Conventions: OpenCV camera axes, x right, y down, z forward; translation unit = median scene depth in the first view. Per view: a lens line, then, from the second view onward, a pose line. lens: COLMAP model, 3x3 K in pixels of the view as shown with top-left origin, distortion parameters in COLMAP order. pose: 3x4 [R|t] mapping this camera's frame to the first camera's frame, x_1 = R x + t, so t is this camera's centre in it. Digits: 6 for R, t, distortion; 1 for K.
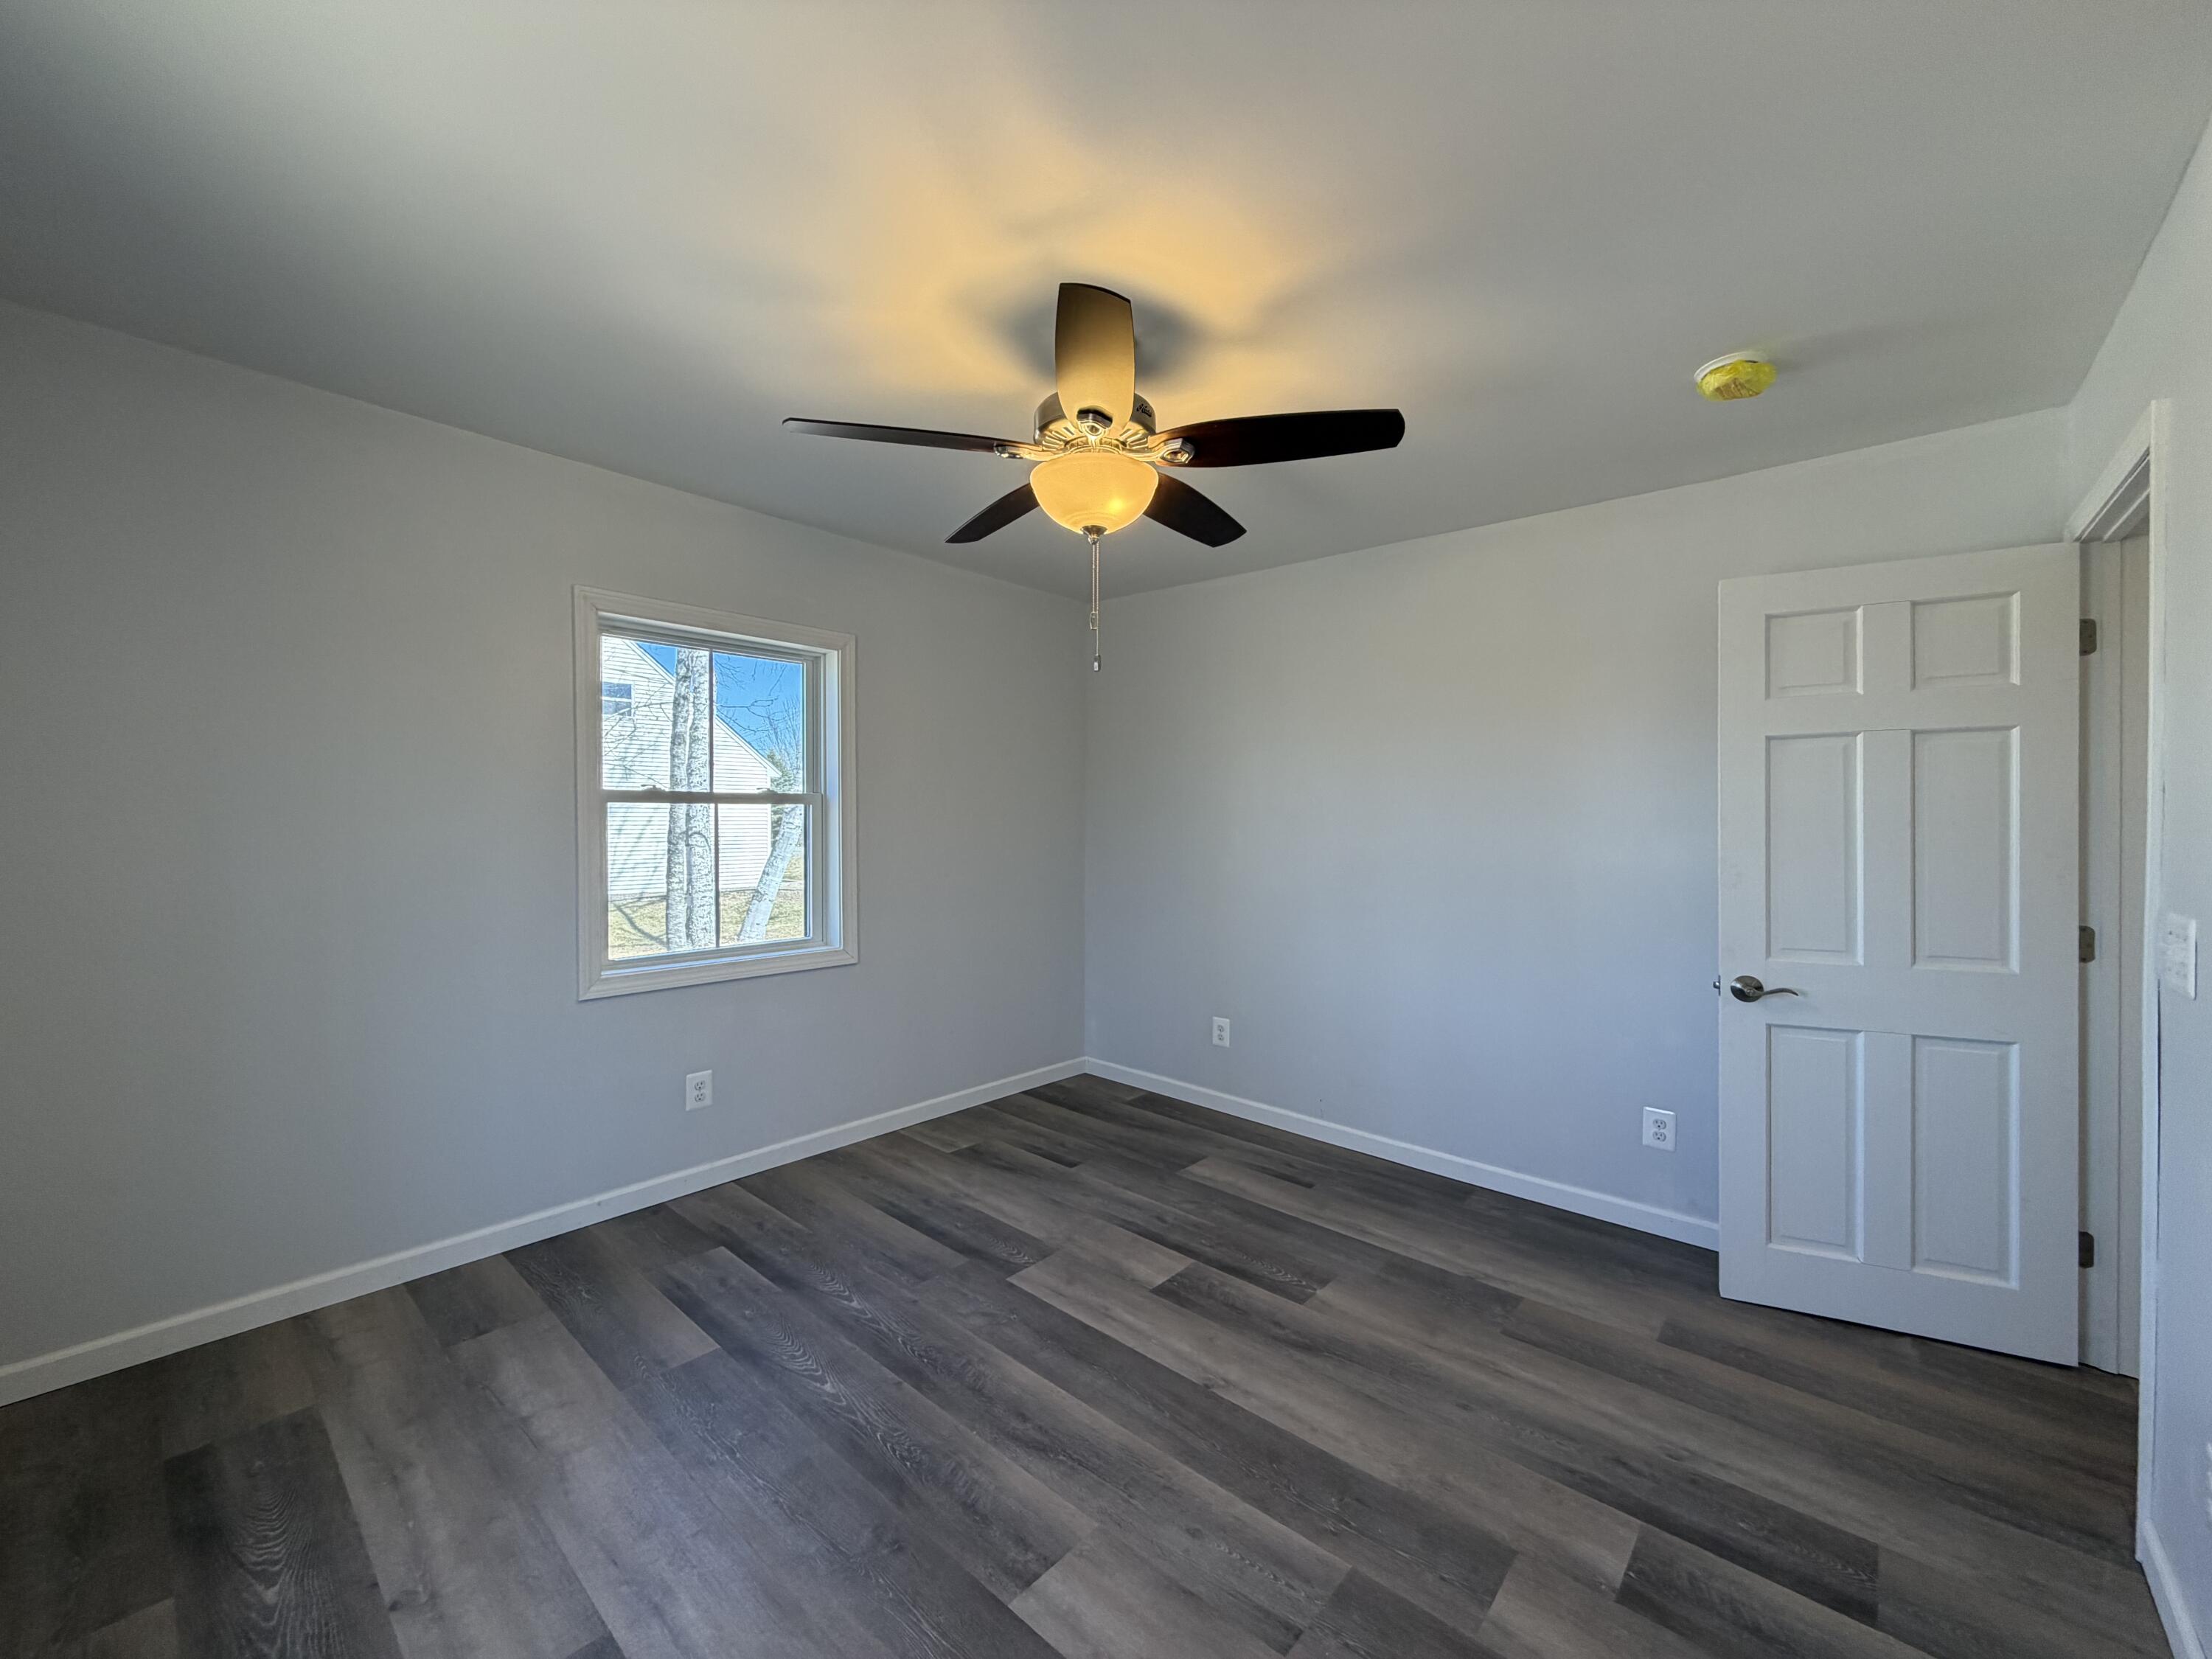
lens RADIAL K [[879.9, 0, 1108.0], [0, 879.9, 842.3], [0, 0, 1]] dist [0.000278, -0.000349]
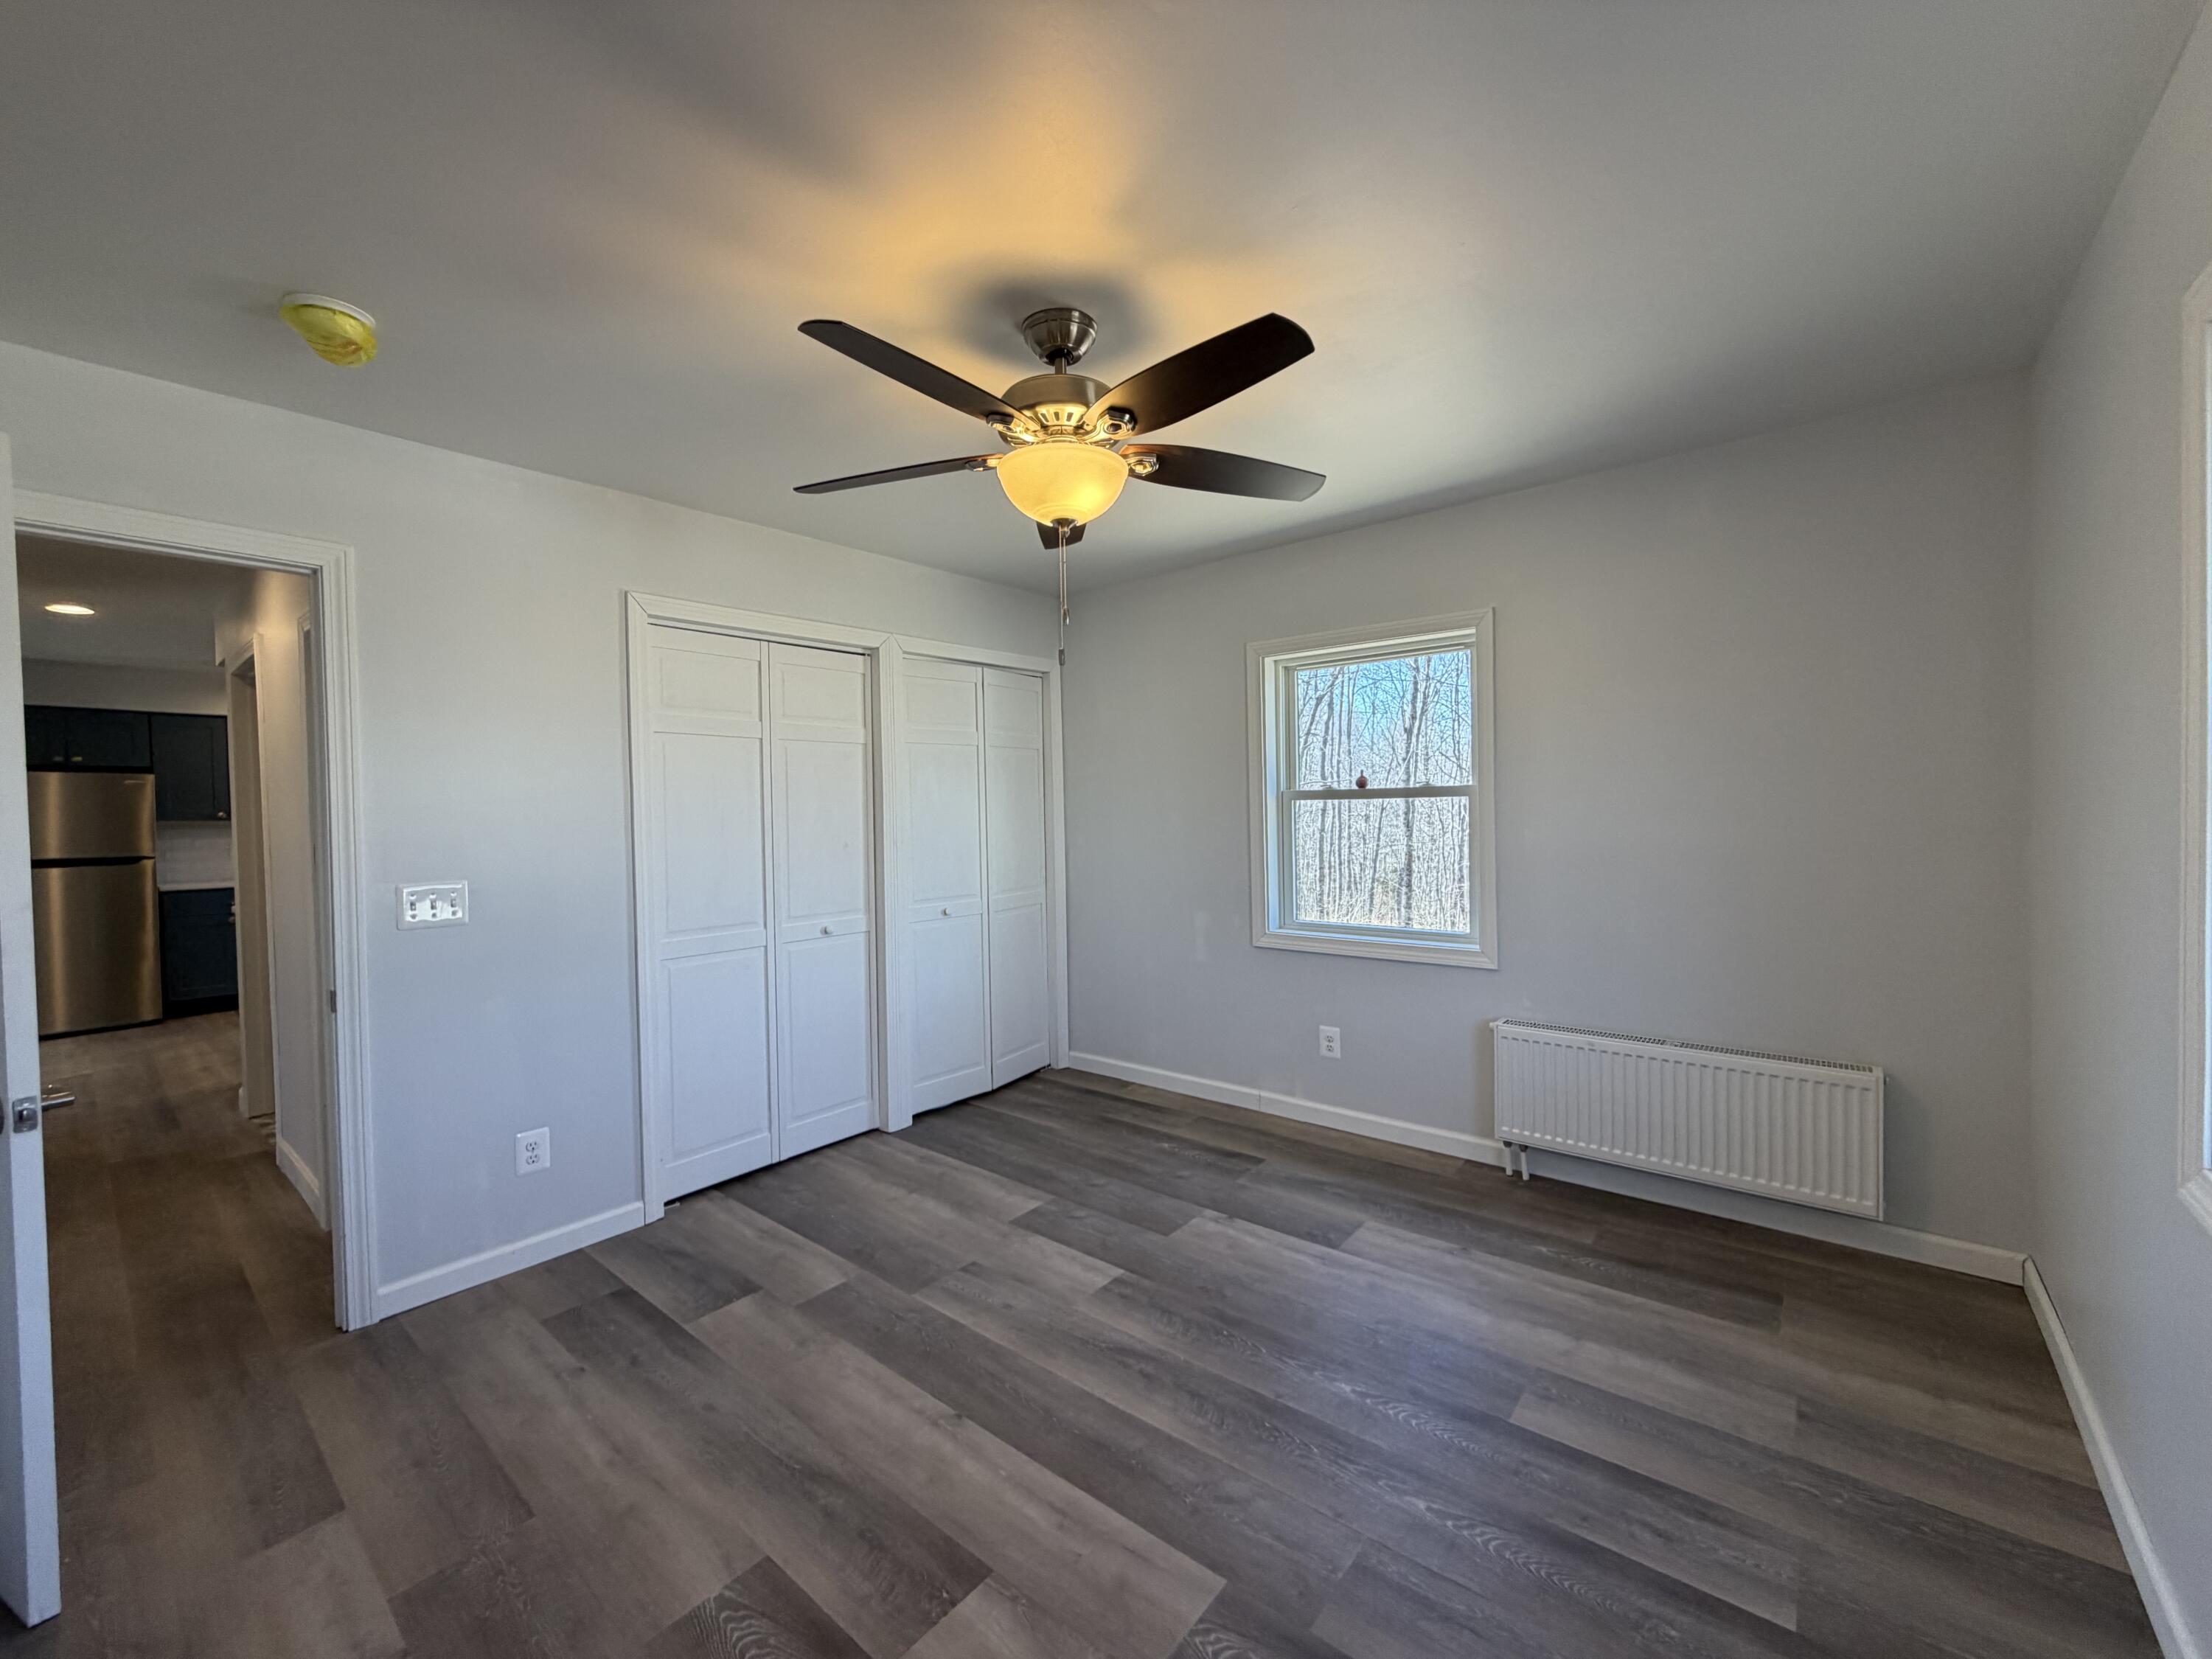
lens RADIAL K [[879.9, 0, 1105.8], [0, 879.9, 831.0], [0, 0, 1]] dist [0.000278, -0.000349]
pose [[-0.999499, 0.015055, -0.027838, -0.027007], [0.013648, 0.998653, 0.050060, -0.055495], [0.028554, 0.049655, -0.998358, 1.803699]]
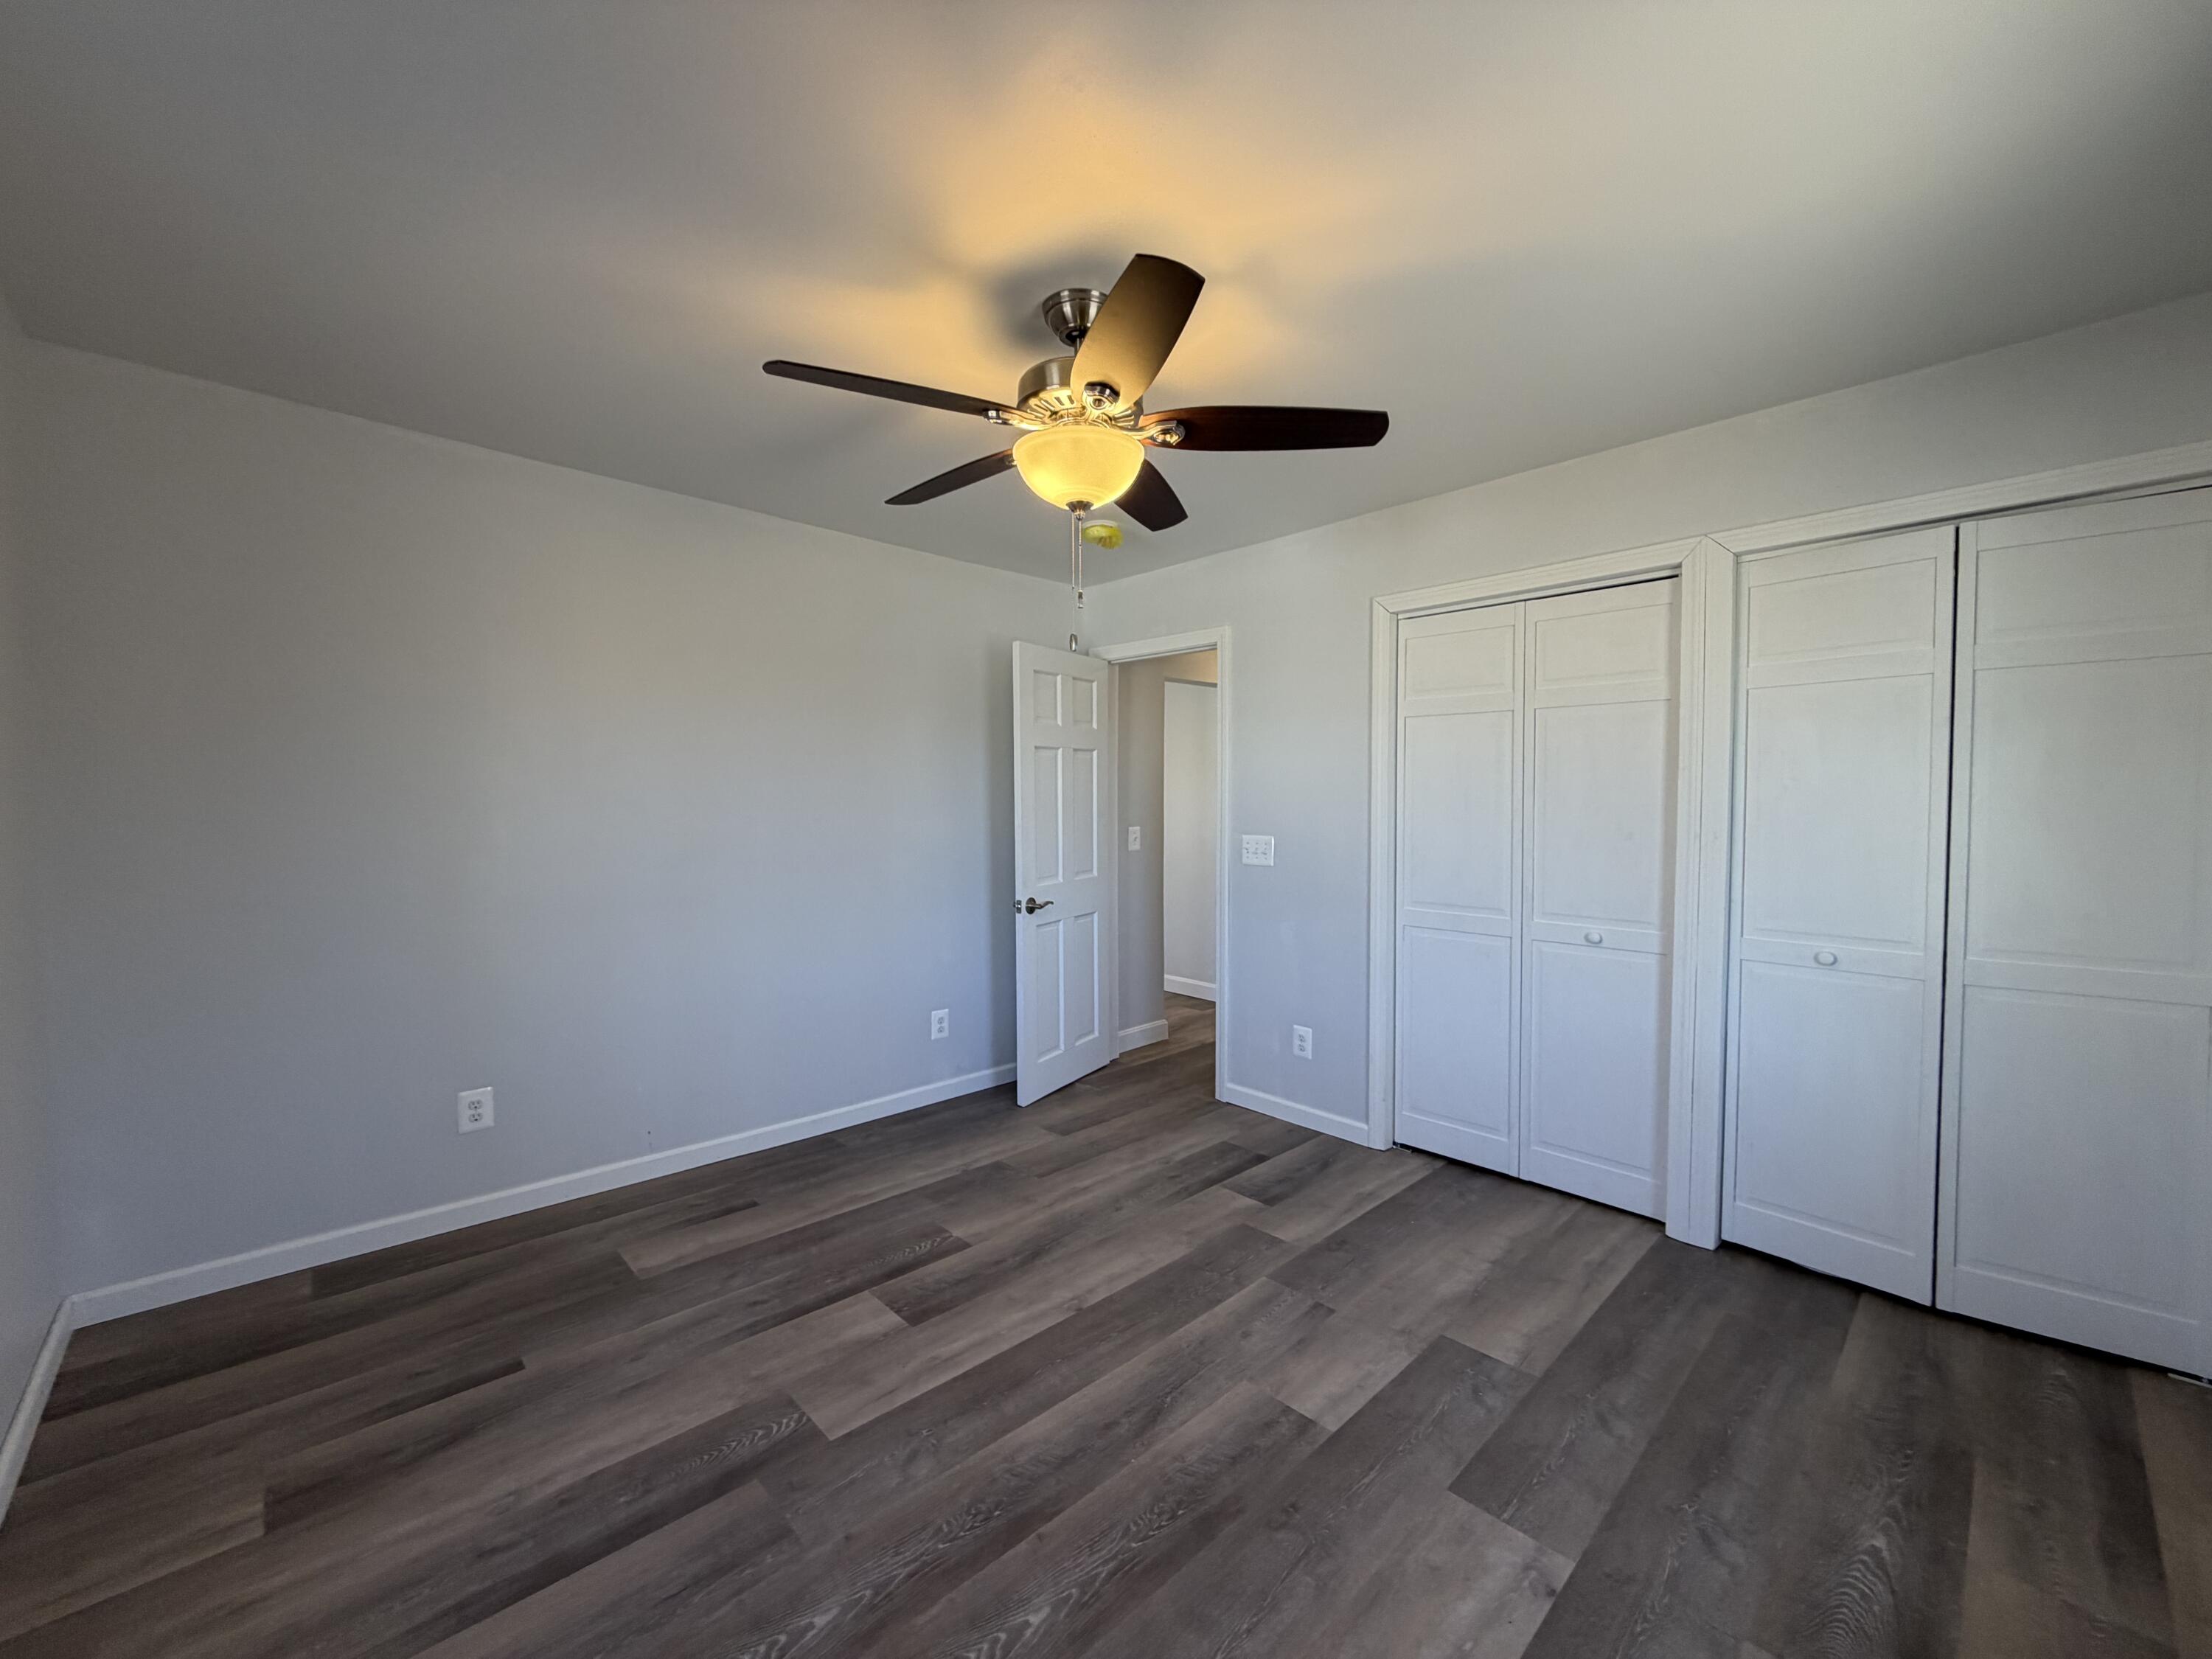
lens RADIAL K [[879.9, 0, 1097.3], [0, 879.9, 826.3], [0, 0, 1]] dist [0.000278, -0.000349]
pose [[0.089899, -0.037366, 0.995250, -0.913267], [0.026453, 0.999033, 0.035119, -0.031126], [-0.995600, 0.023170, 0.090800, 0.808122]]
